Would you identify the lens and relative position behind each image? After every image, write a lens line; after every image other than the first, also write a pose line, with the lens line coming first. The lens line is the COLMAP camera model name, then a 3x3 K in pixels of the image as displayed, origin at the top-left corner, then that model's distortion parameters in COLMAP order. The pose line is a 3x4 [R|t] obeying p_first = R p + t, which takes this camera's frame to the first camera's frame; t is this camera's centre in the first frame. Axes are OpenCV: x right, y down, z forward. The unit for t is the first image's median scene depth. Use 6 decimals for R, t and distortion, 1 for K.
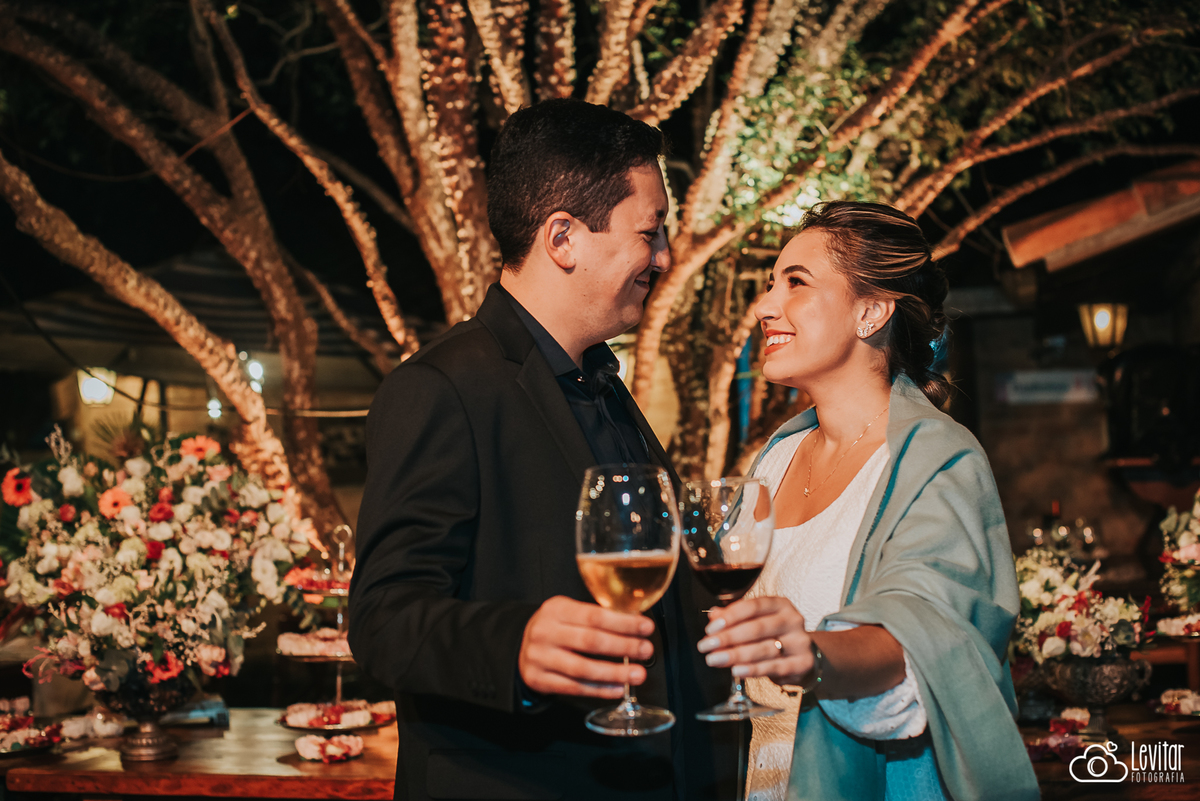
lens RADIAL K [[1838.6, 0, 600.0], [0, 1838.6, 400.5], [0, 0, 1]] dist [-0.138802, 0.047718]
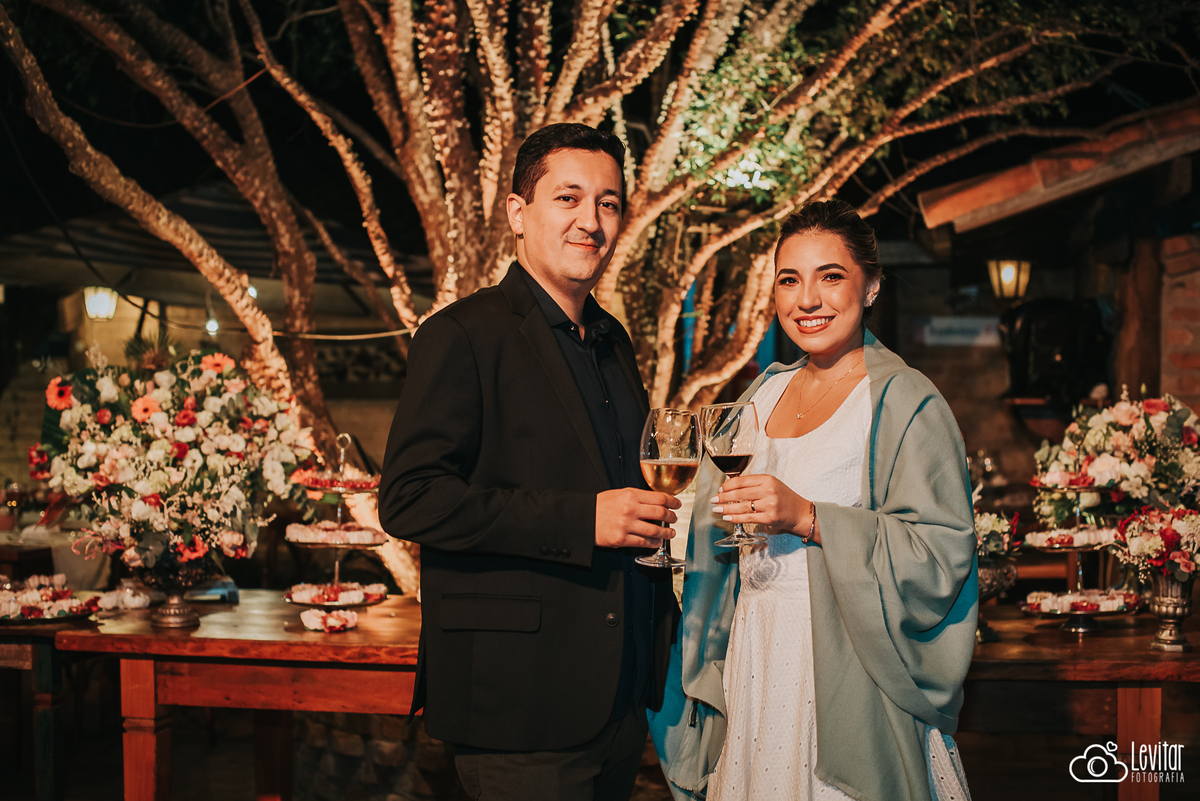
lens RADIAL K [[1838.6, 0, 600.0], [0, 1838.6, 400.5], [0, 0, 1]] dist [-0.138802, 0.047718]
pose [[0.999031, 0.031117, 0.031109, -0.011867], [-0.032393, 0.998618, 0.041376, -0.006323], [-0.029779, -0.042344, 0.998659, -0.160354]]
